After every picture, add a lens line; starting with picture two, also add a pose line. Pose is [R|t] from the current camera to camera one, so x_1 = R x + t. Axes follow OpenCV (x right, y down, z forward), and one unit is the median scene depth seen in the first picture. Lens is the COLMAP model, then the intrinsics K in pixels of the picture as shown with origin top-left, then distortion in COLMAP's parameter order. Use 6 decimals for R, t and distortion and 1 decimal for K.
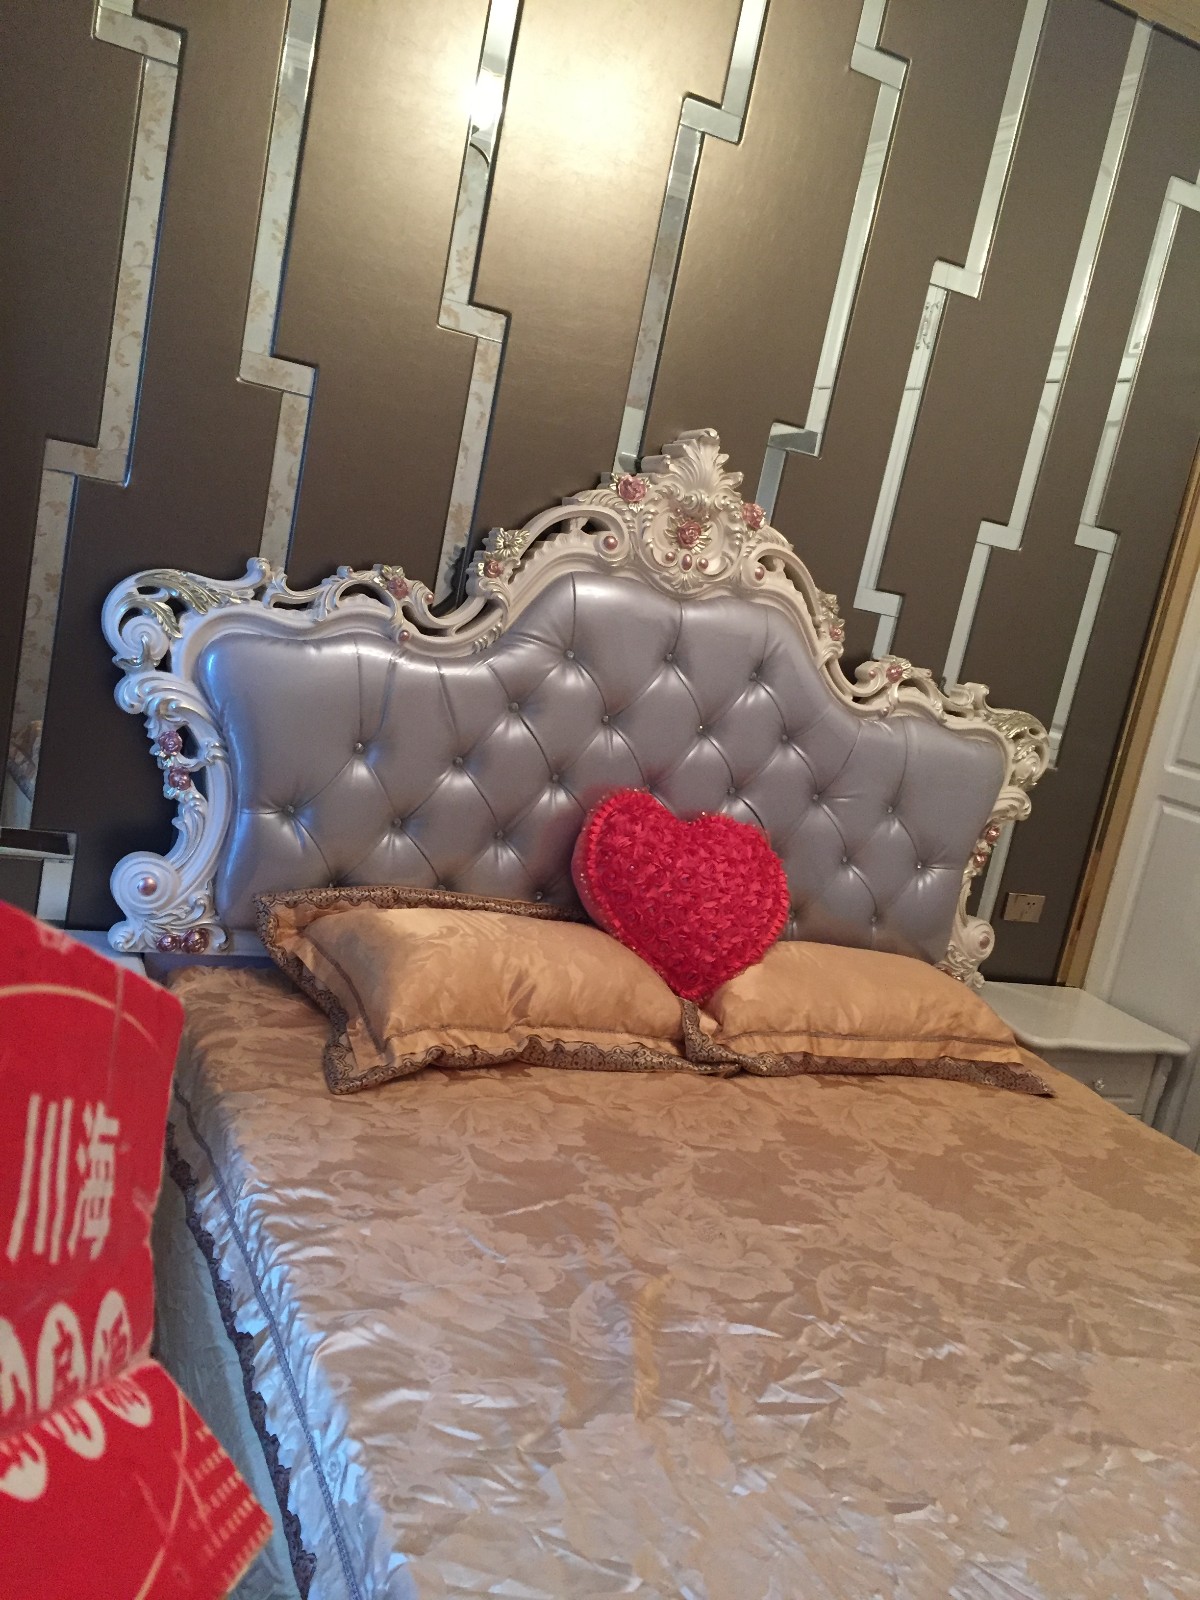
lens RADIAL K [[1362.3, 0, 600.0], [0, 1362.3, 800.0], [0, 0, 1]] dist [0.036838, -0.003380]
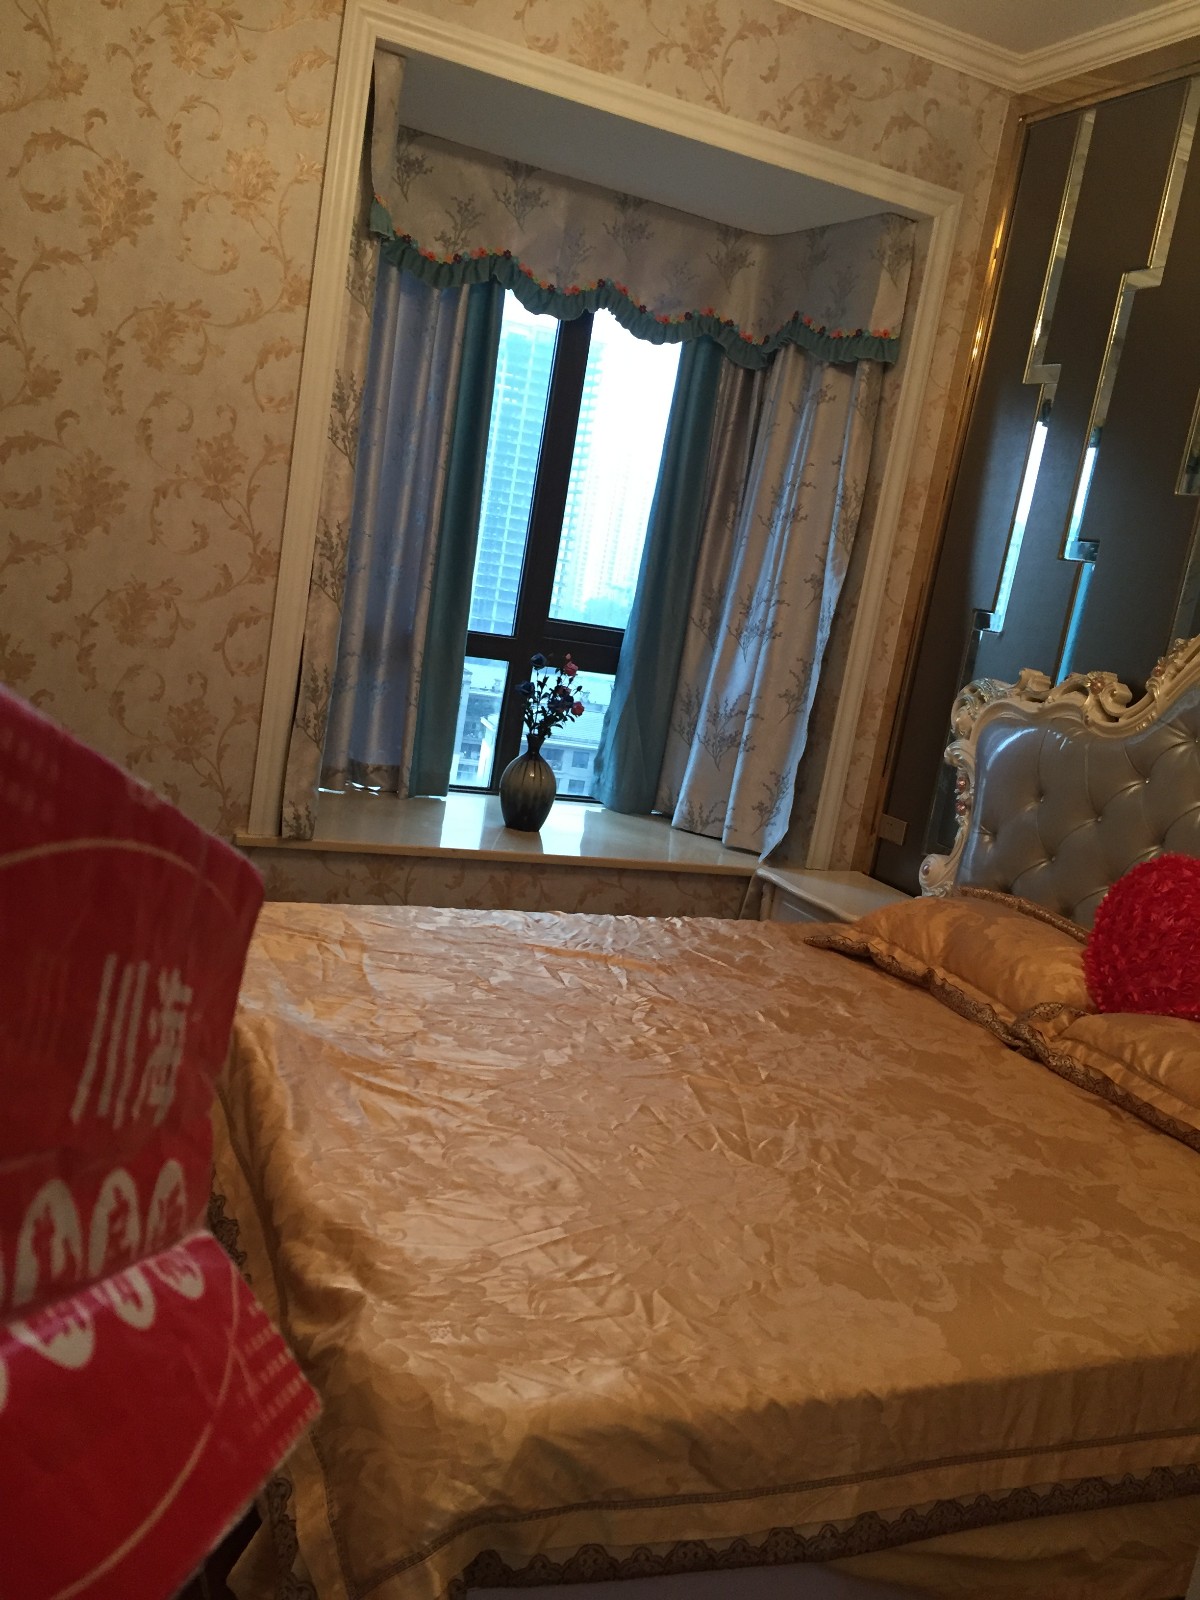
lens RADIAL K [[1362.3, 0, 600.0], [0, 1362.3, 800.0], [0, 0, 1]] dist [0.036838, -0.003380]
pose [[0.007248, -0.031507, -0.999477, 1.259147], [-0.343653, 0.938549, -0.032079, 0.168158], [0.939069, 0.343705, -0.004025, 0.631286]]
